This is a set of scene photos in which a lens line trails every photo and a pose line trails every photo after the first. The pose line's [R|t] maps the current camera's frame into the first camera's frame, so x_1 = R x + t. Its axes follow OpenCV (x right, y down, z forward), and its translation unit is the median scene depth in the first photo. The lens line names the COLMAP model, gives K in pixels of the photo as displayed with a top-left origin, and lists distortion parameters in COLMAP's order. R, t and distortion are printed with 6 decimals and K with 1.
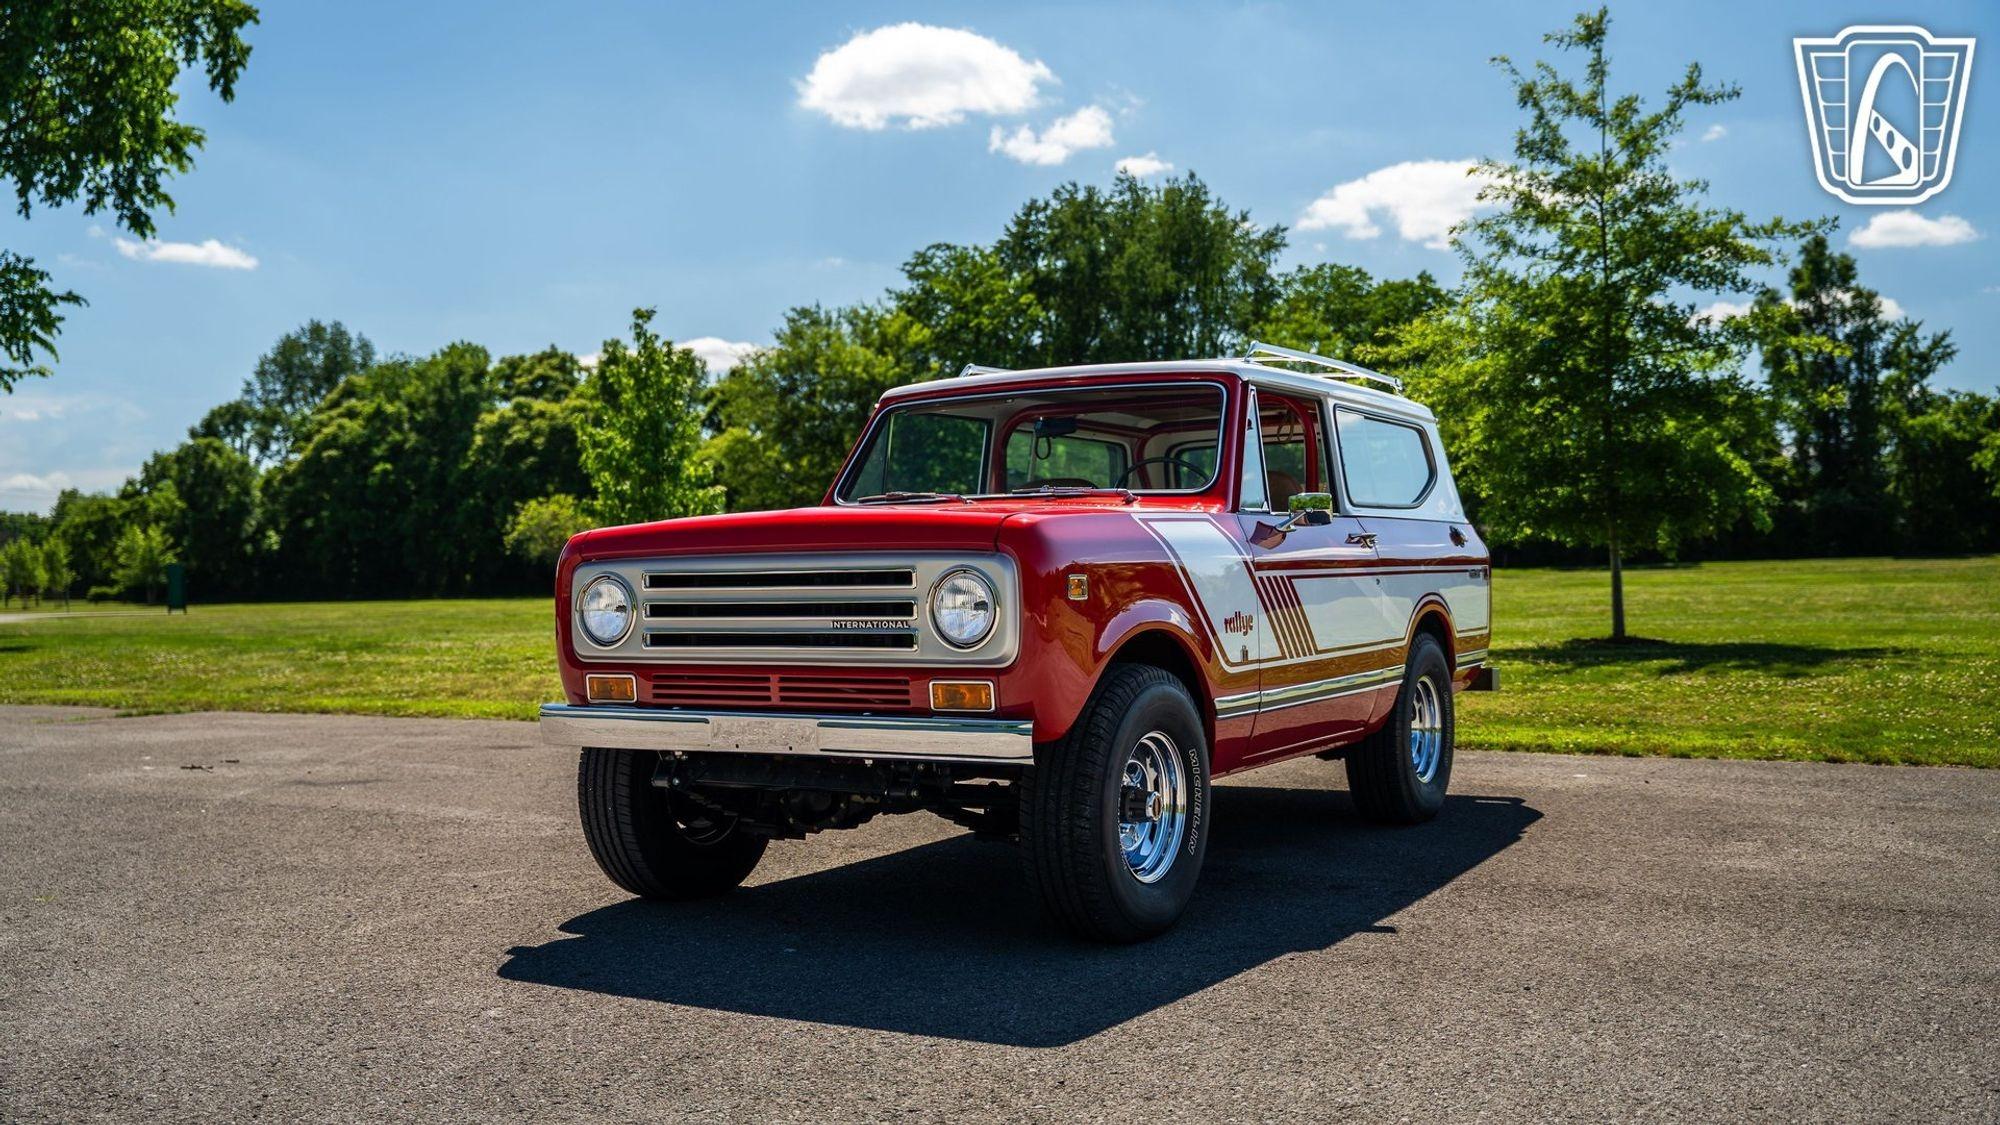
lens RADIAL K [[1941.6, 0, 1045.9], [0, 1941.6, 562.5], [0, 0, 1]] dist [-0.016352, 0.000000]
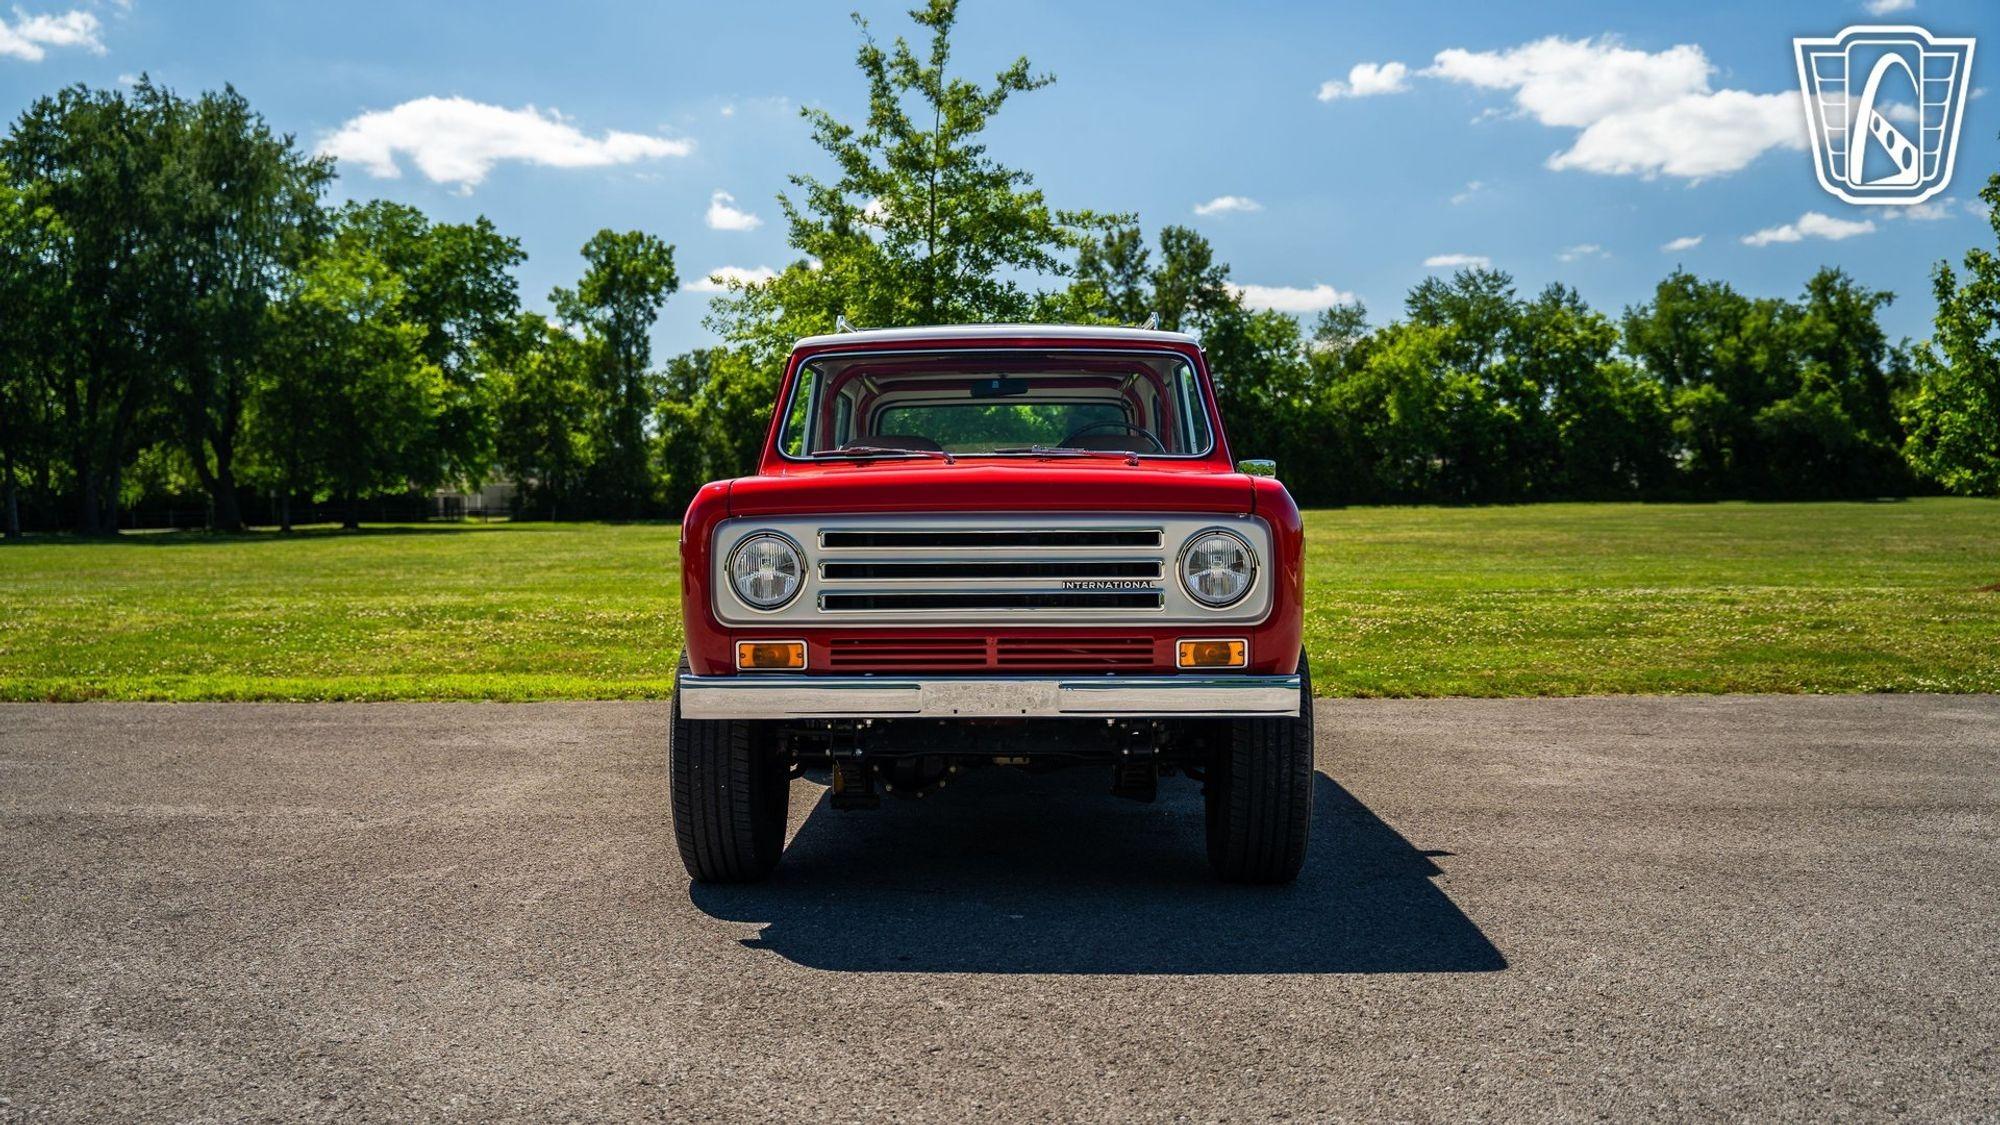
lens RADIAL K [[1941.6, 0, 1029.1], [0, 1941.6, 607.8], [0, 0, 1]] dist [-0.016352, 0.000000]
pose [[0.871596, -0.011543, 0.490089, -0.542137], [-0.011362, 0.998979, 0.043736, 0.000579], [-0.490093, -0.043688, 0.870575, 0.132961]]
